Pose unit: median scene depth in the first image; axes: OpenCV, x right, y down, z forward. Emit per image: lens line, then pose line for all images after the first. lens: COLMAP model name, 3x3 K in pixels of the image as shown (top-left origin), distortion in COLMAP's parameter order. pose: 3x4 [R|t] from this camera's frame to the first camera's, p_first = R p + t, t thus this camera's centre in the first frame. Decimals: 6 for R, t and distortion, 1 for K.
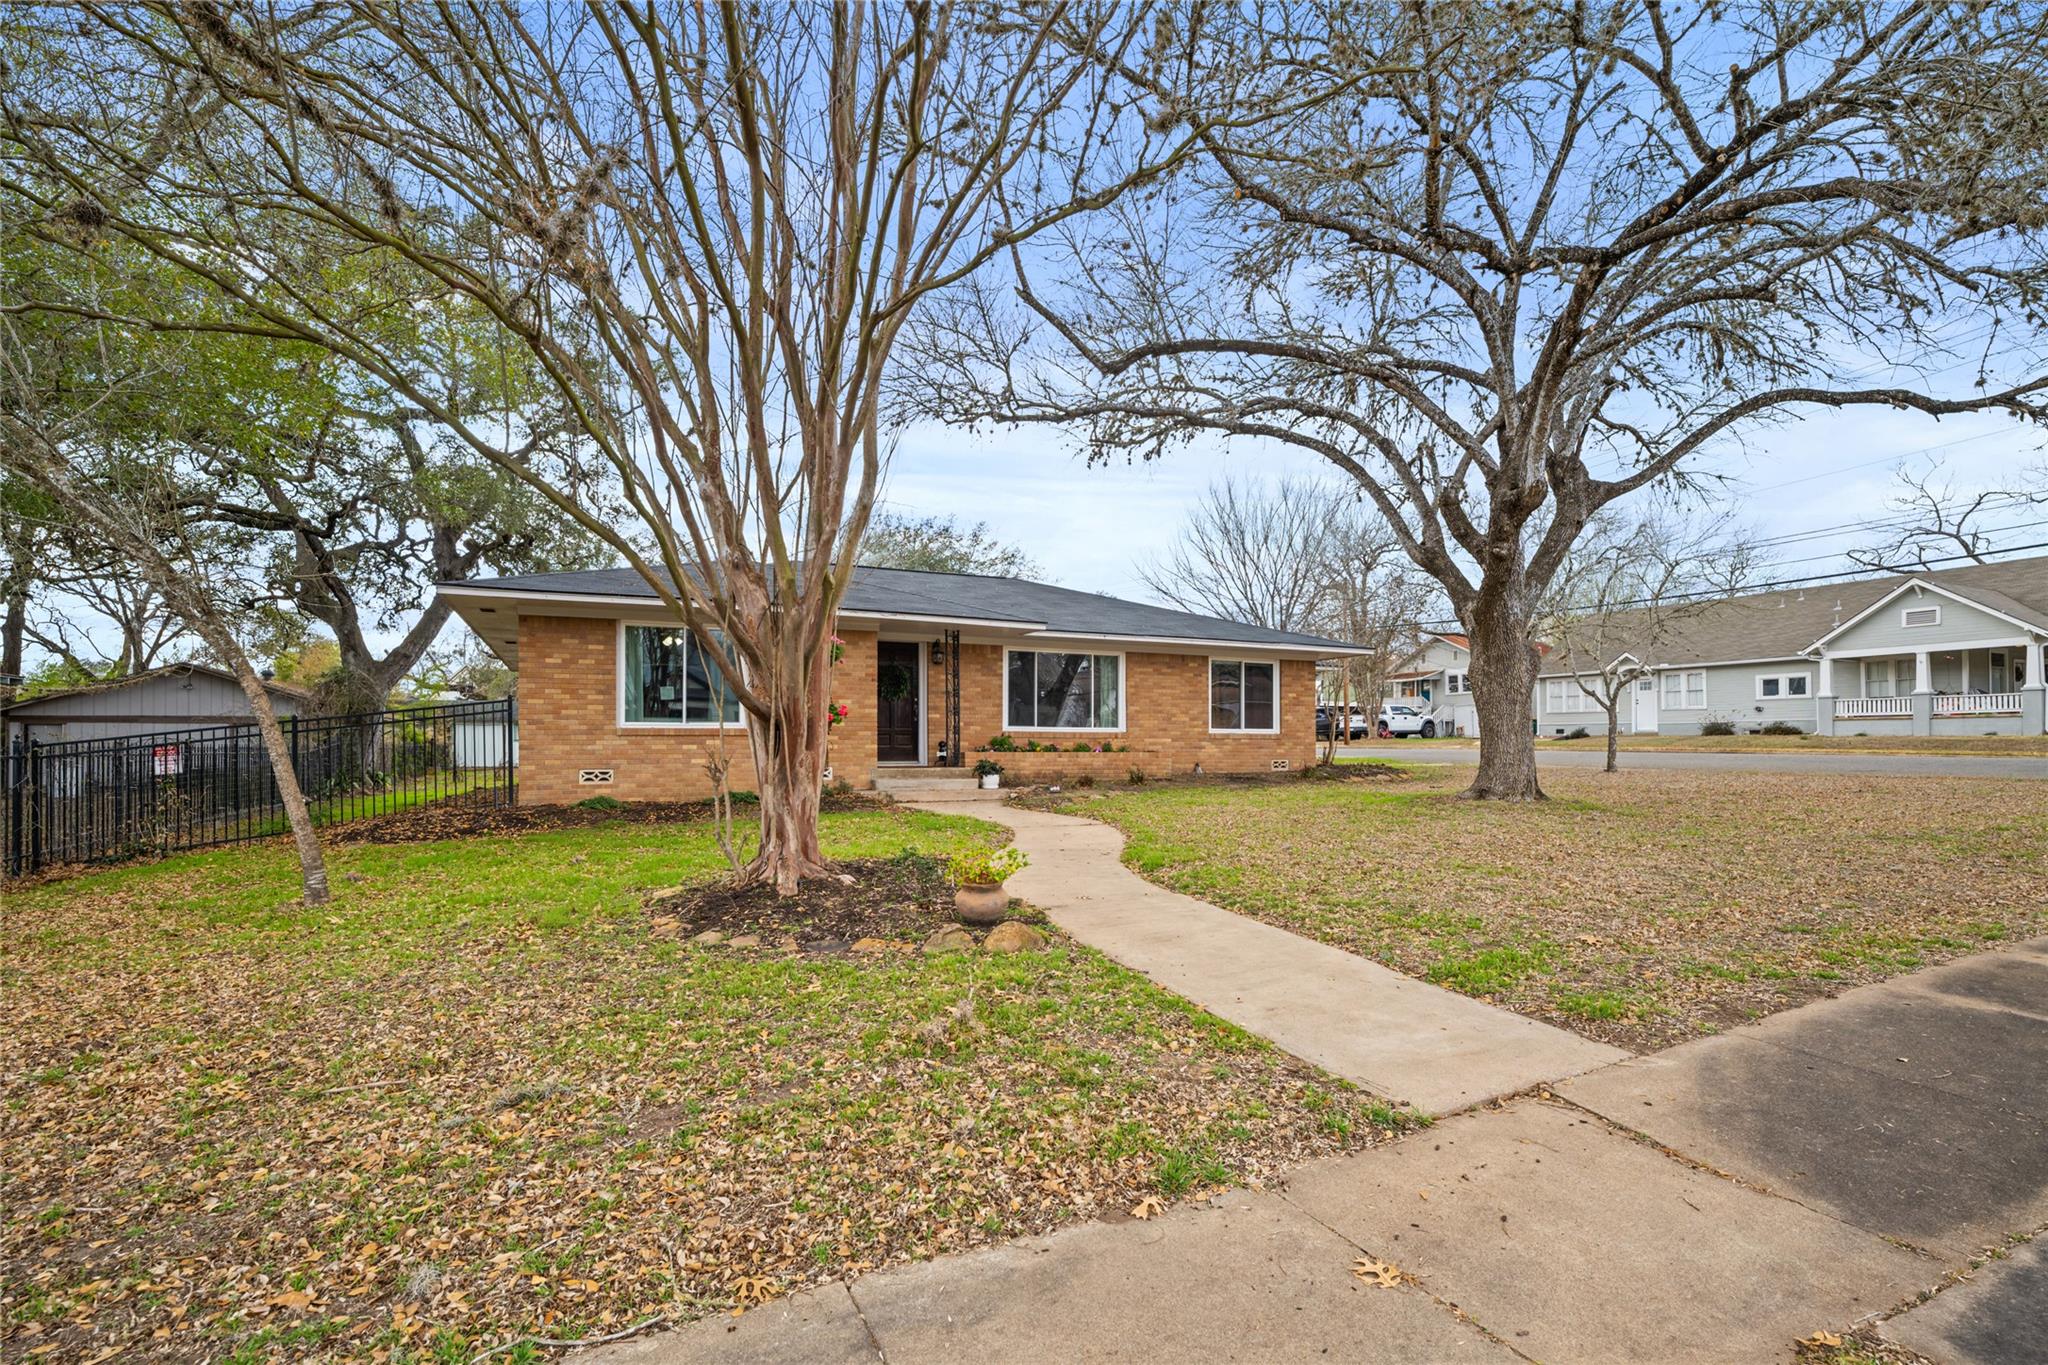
lens RADIAL K [[954.7, 0, 1043.2], [0, 954.7, 731.1], [0, 0, 1]] dist [-0.001017, 0.000151]
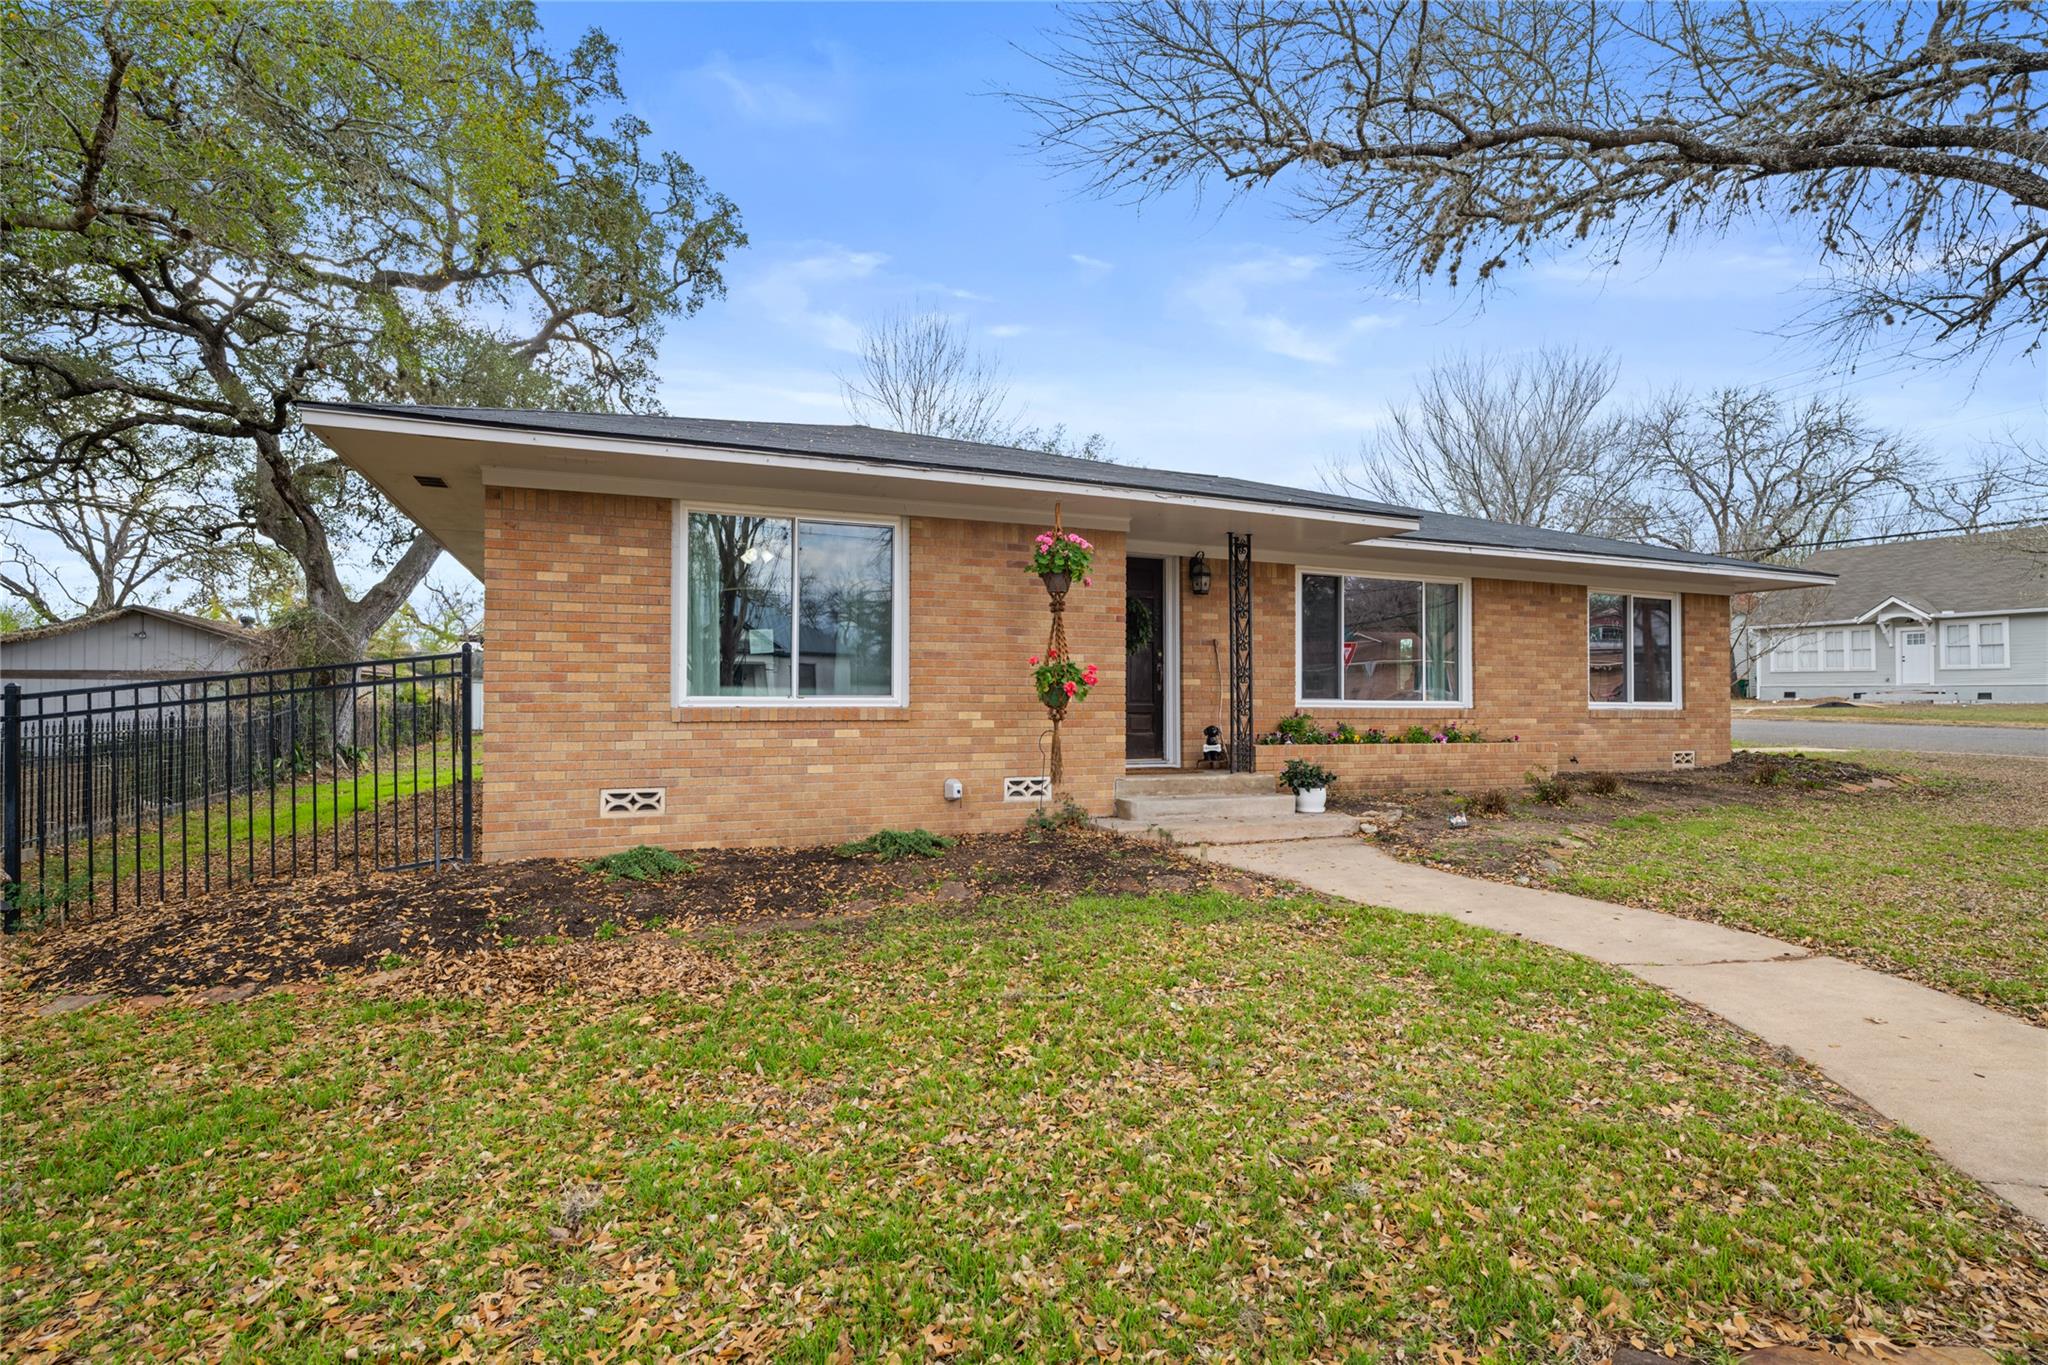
lens RADIAL K [[980.7, 0, 1020.3], [0, 980.7, 673.8], [0, 0, 1]] dist [-0.003823, 0.000020]
pose [[0.998435, 0.004257, -0.055757, -0.170722], [-0.004934, 0.999916, -0.012025, -0.012203], [0.055702, 0.012282, 0.998372, 0.358039]]
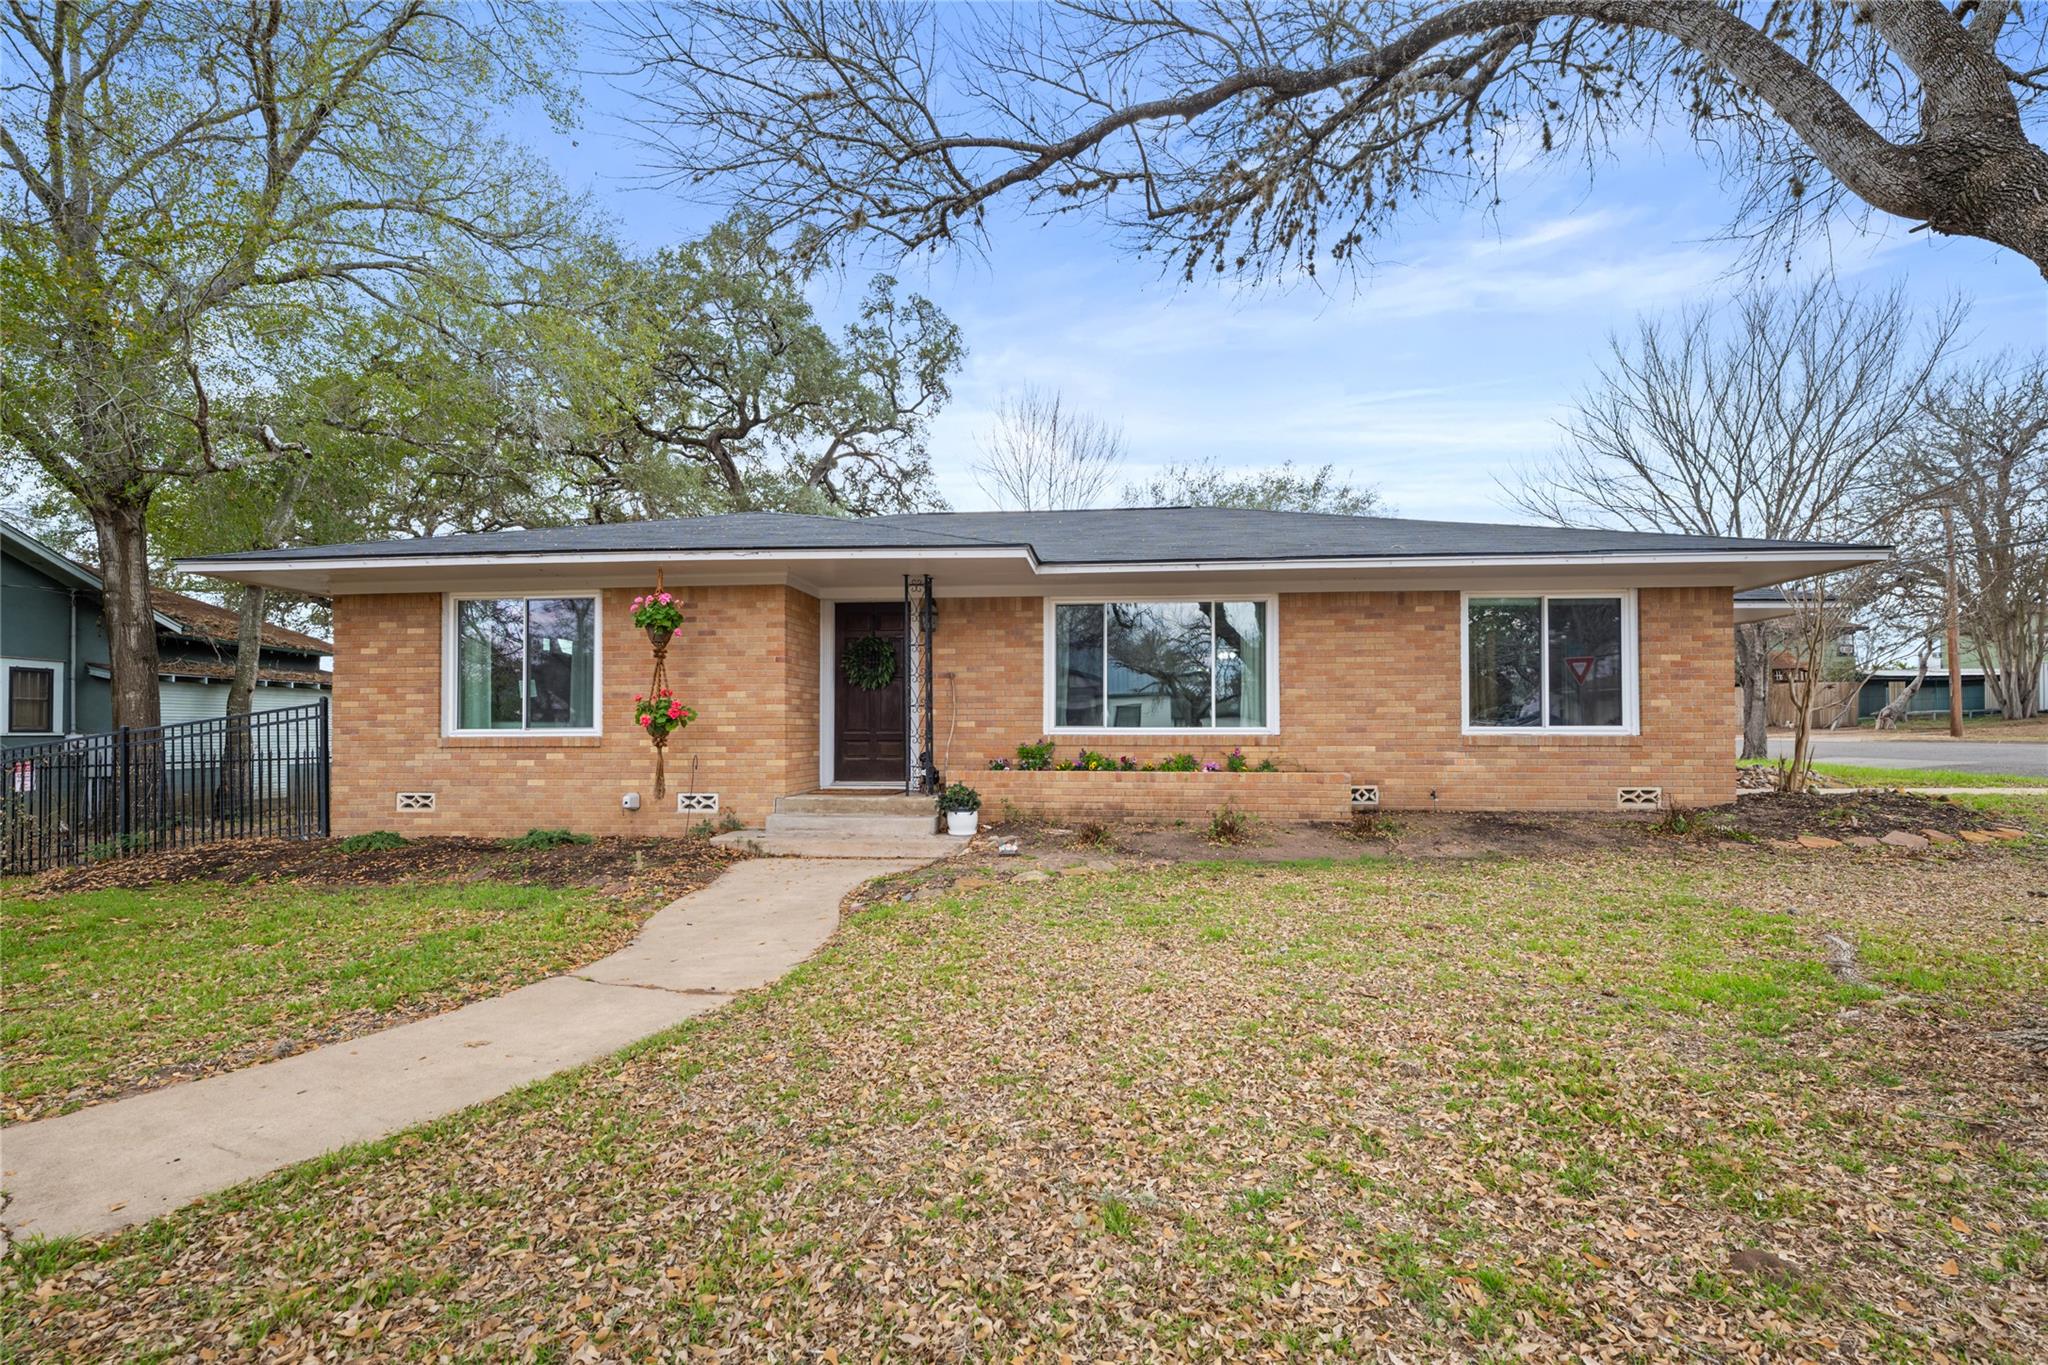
lens RADIAL K [[873.5, 0, 1053.8], [0, 873.5, 711.3], [0, 0, 1]] dist [-0.000119, -0.000386]
pose [[0.861874, -0.011632, -0.506989, 0.236341], [0.009647, 0.999932, -0.006542, -0.010955], [0.507031, 0.000747, 0.861928, 0.489338]]
